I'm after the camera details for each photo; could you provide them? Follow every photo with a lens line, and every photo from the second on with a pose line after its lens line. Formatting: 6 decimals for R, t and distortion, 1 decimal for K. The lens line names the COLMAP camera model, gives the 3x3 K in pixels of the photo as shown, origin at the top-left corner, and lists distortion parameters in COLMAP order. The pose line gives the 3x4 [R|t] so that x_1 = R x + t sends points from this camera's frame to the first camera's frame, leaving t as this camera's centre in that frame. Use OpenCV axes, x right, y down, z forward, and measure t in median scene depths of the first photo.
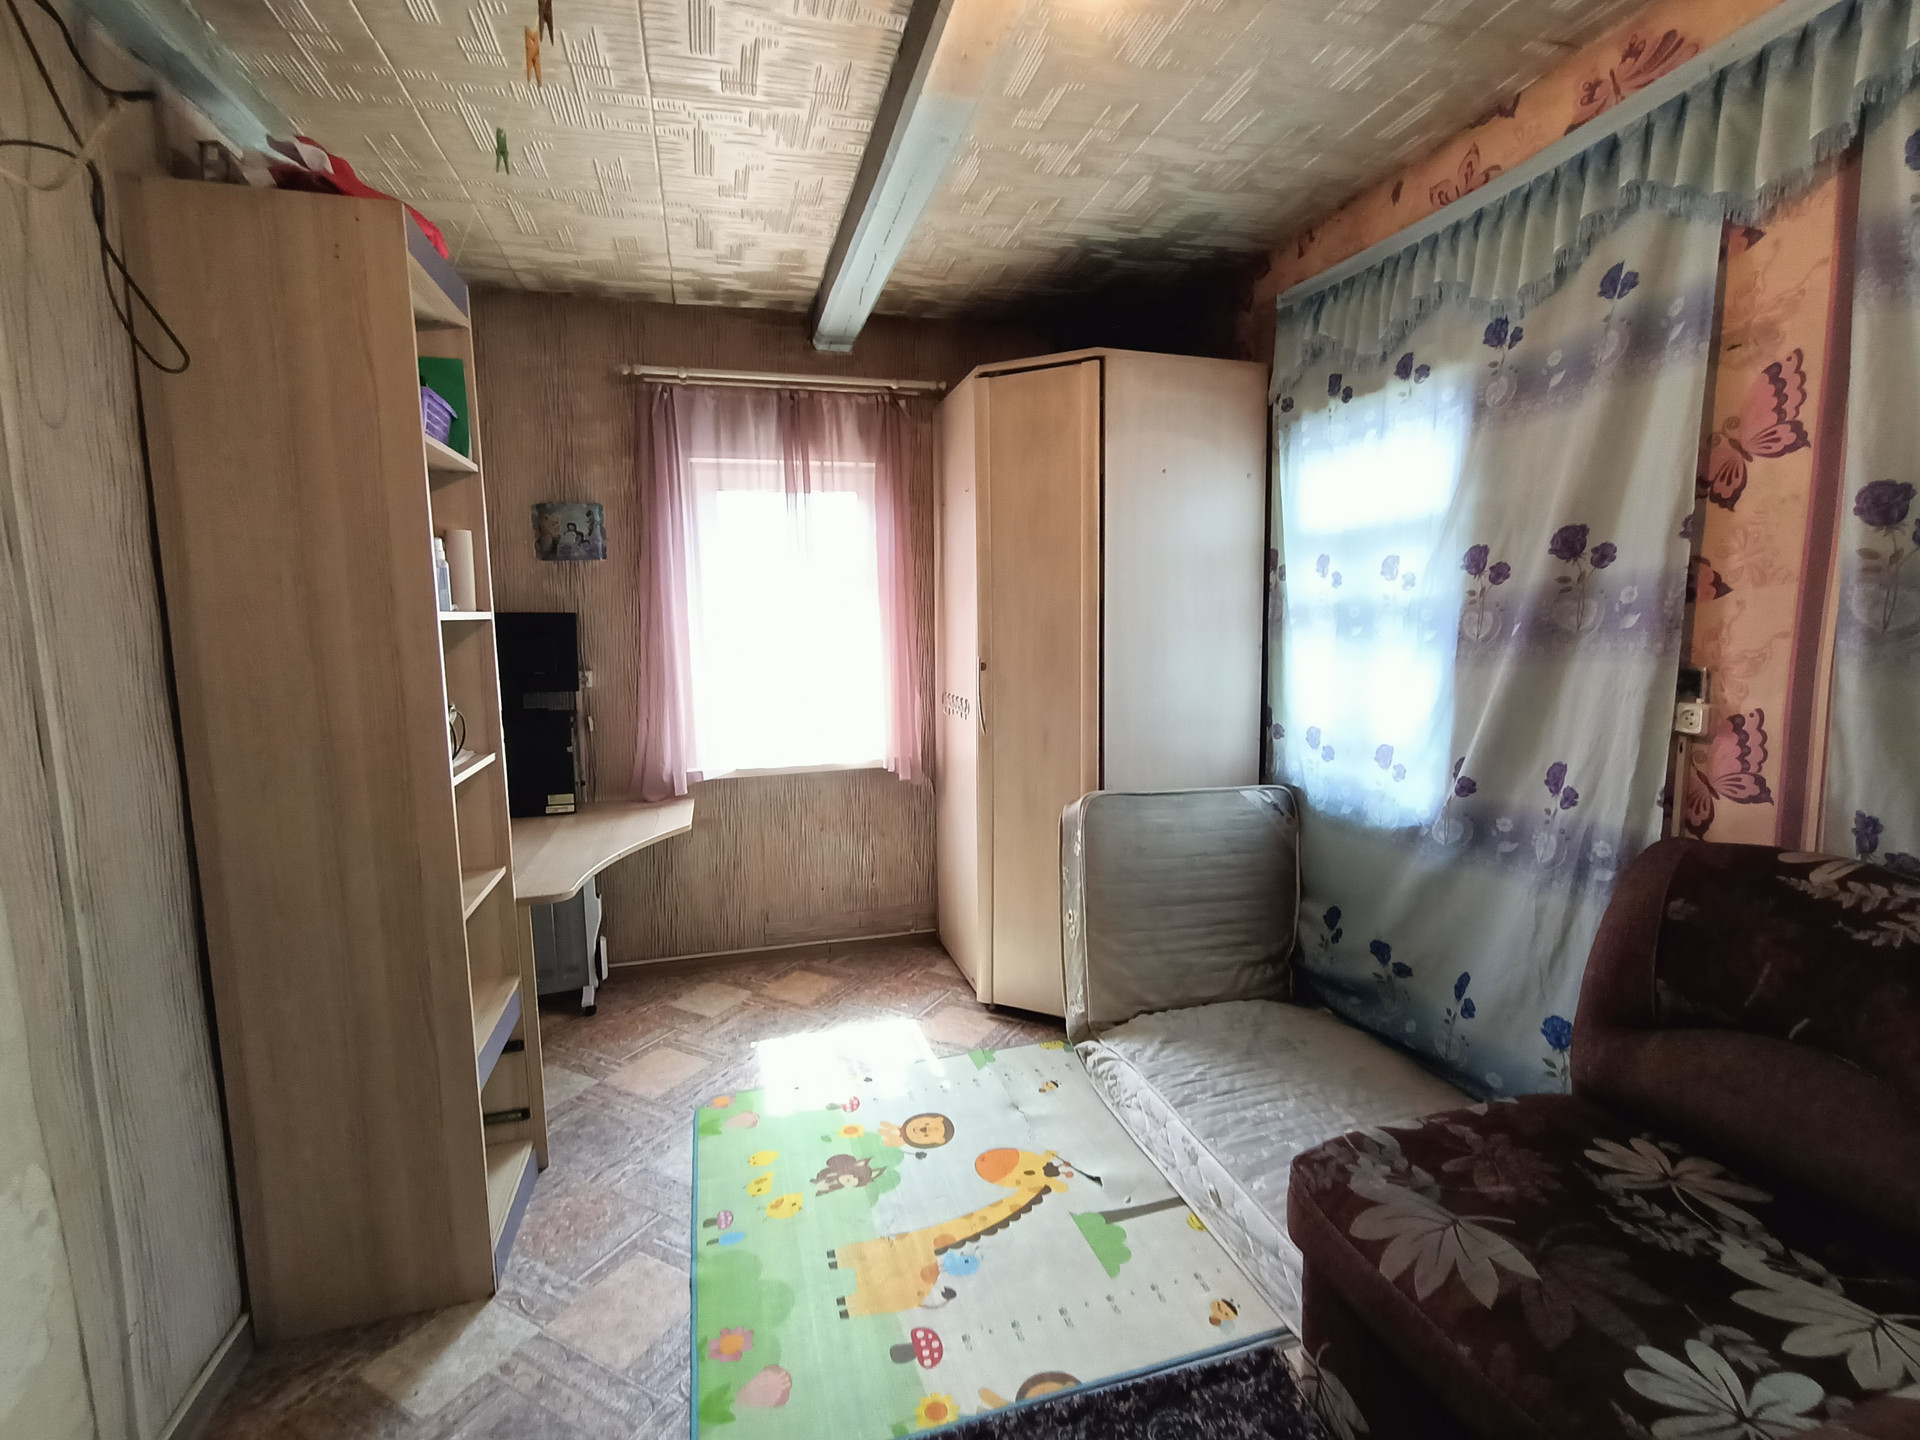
lens RADIAL K [[871.4, 0, 975.7], [0, 871.4, 710.2], [0, 0, 1]] dist [0.003186, -0.000257]
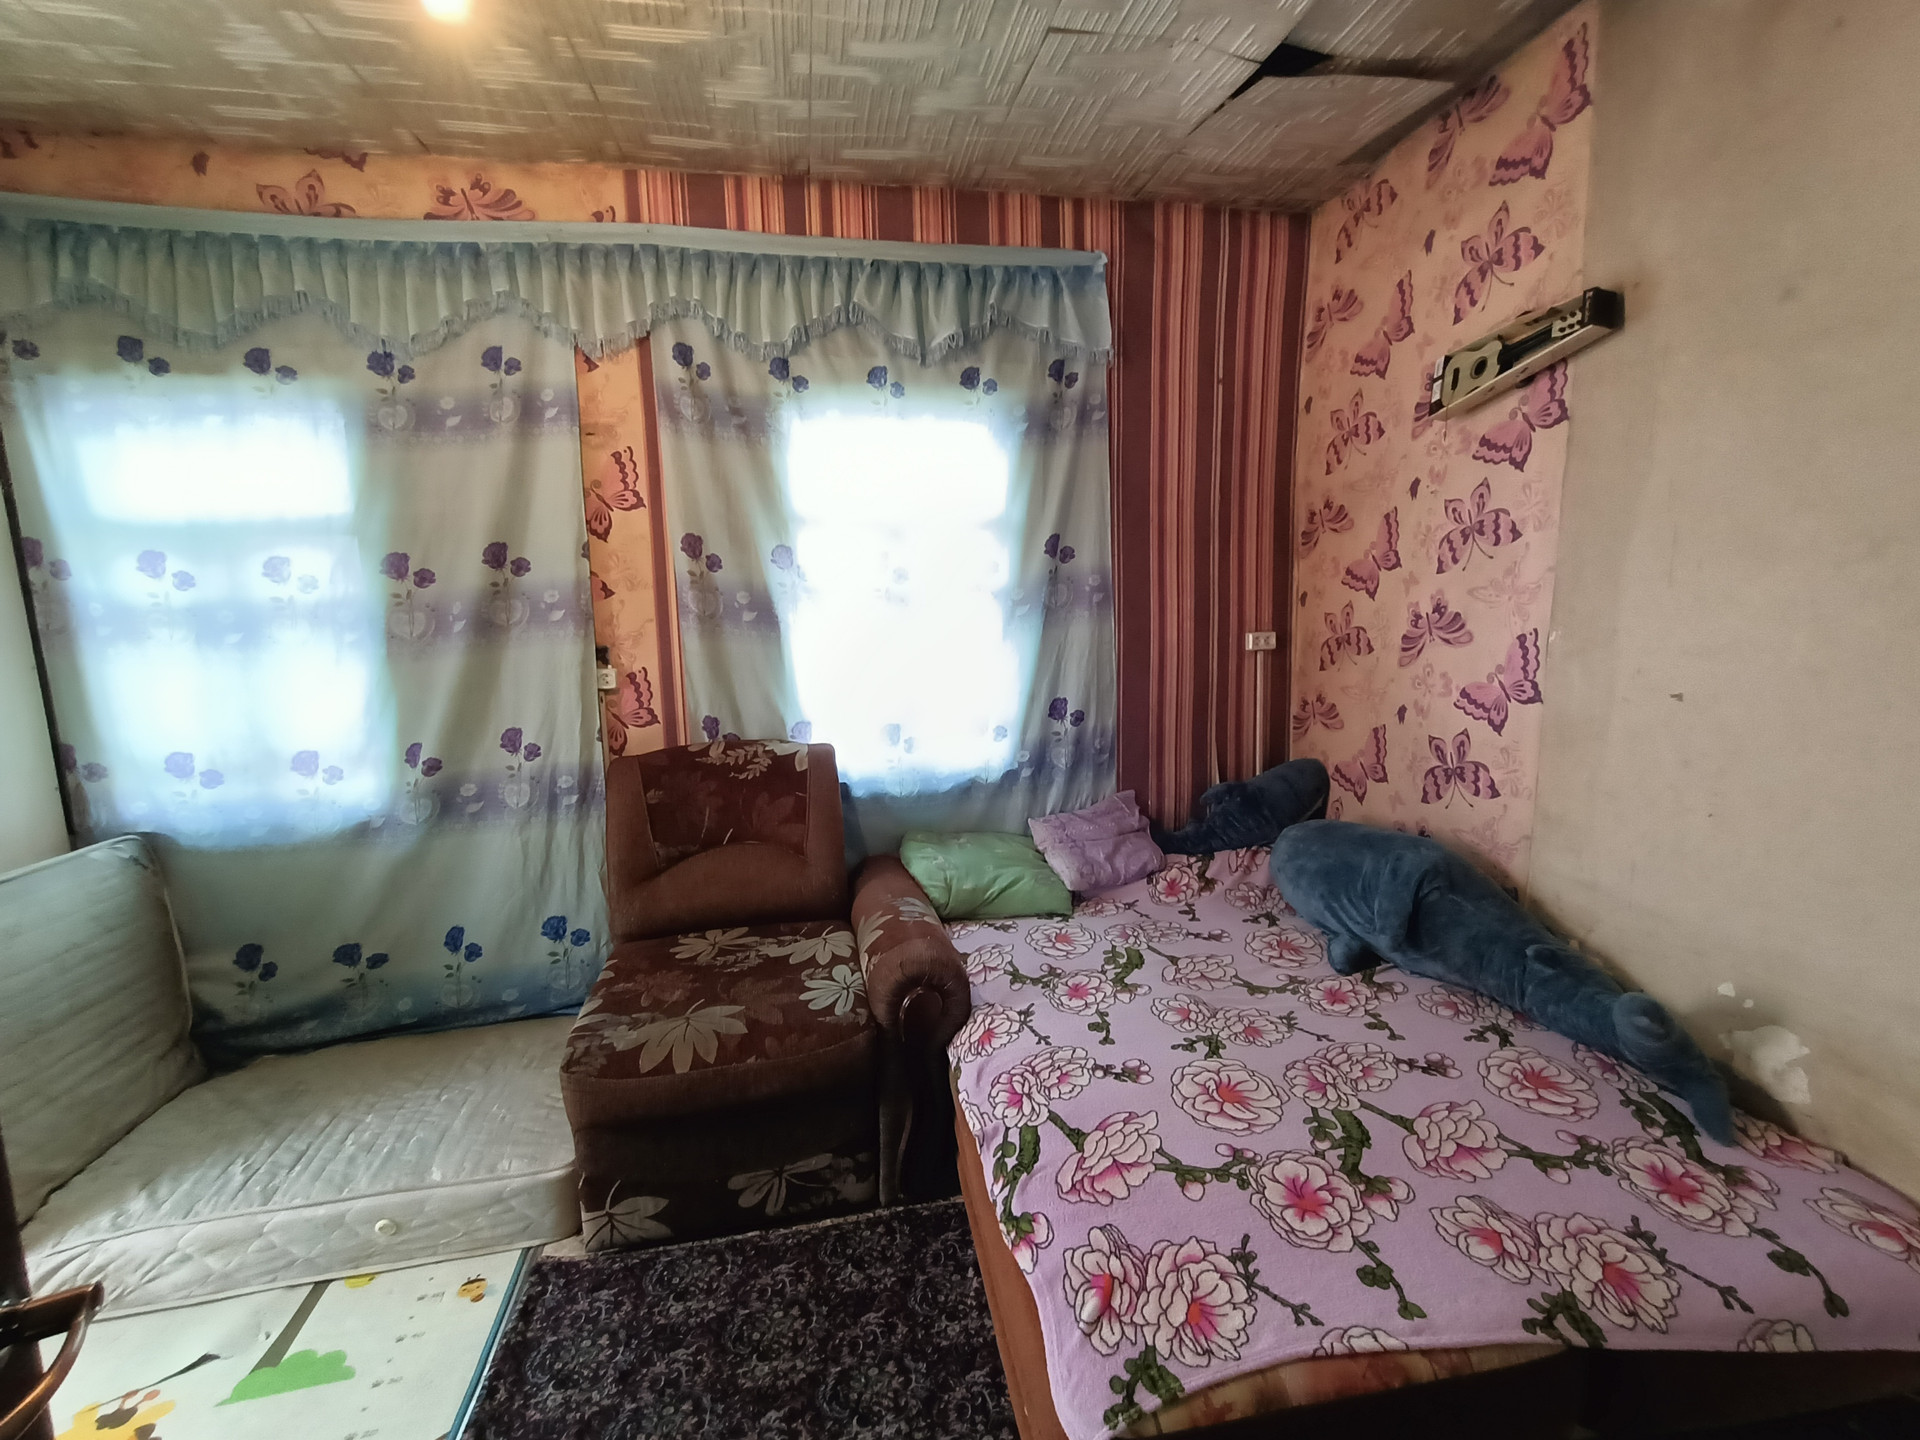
lens RADIAL K [[871.4, 0, 975.7], [0, 871.4, 710.2], [0, 0, 1]] dist [0.003186, -0.000257]
pose [[0.085585, -0.133078, 0.987403, -0.543939], [0.133559, 0.983627, 0.120992, -0.030127], [-0.987338, 0.121522, 0.101957, 0.201350]]
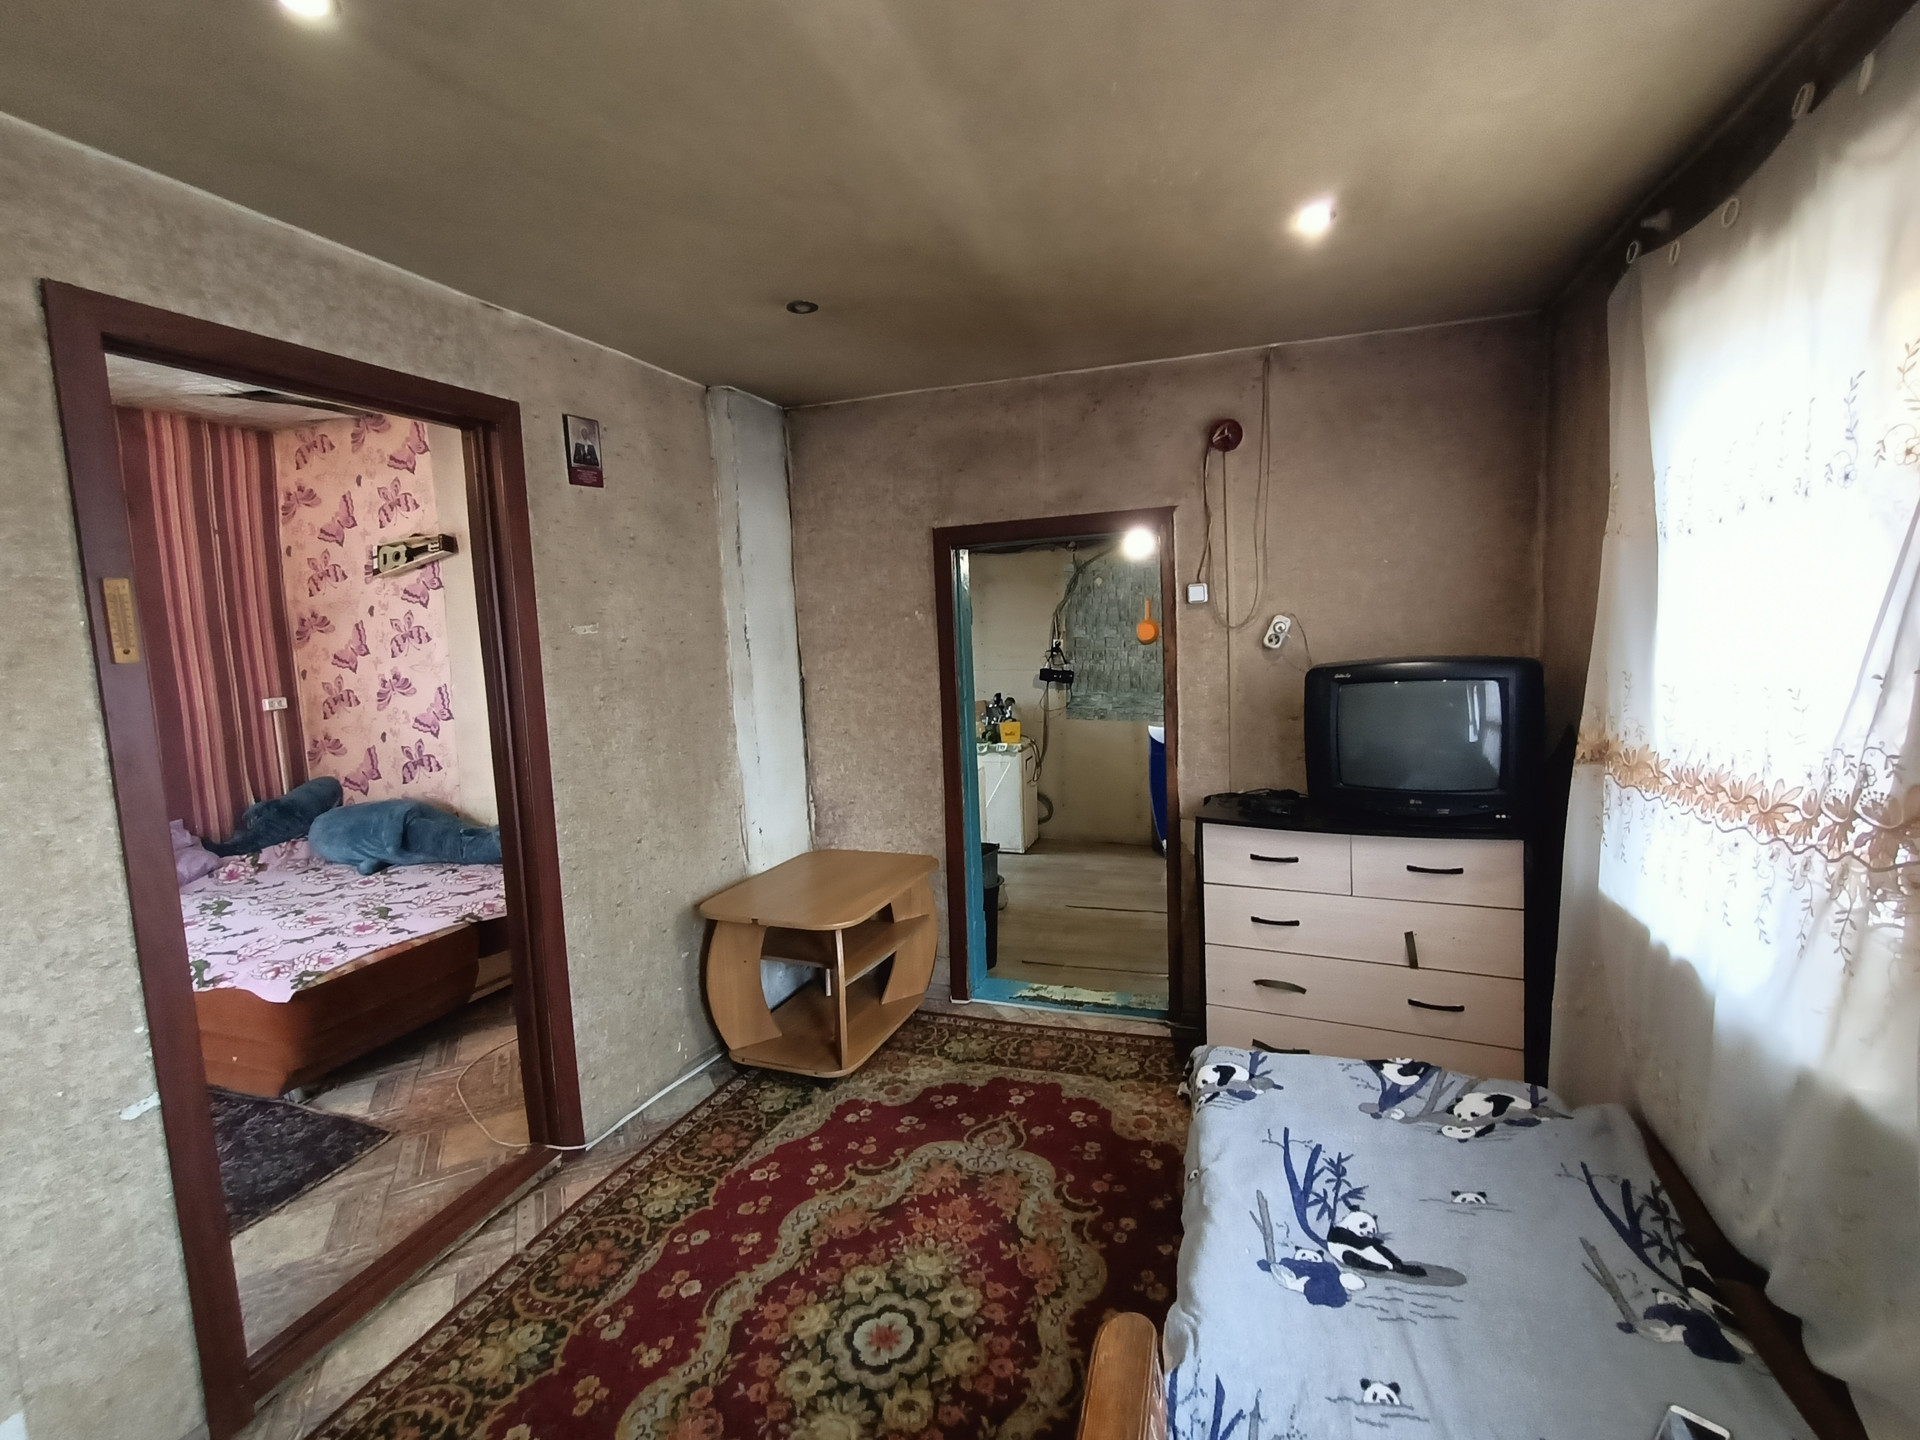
lens RADIAL K [[871.4, 0, 975.7], [0, 871.4, 710.2], [0, 0, 1]] dist [0.003186, -0.000257]
pose [[-0.819070, -0.020082, 0.573342, -1.632166], [0.108263, 0.976020, 0.188849, -0.104104], [-0.563386, 0.216752, -0.797255, 0.586247]]
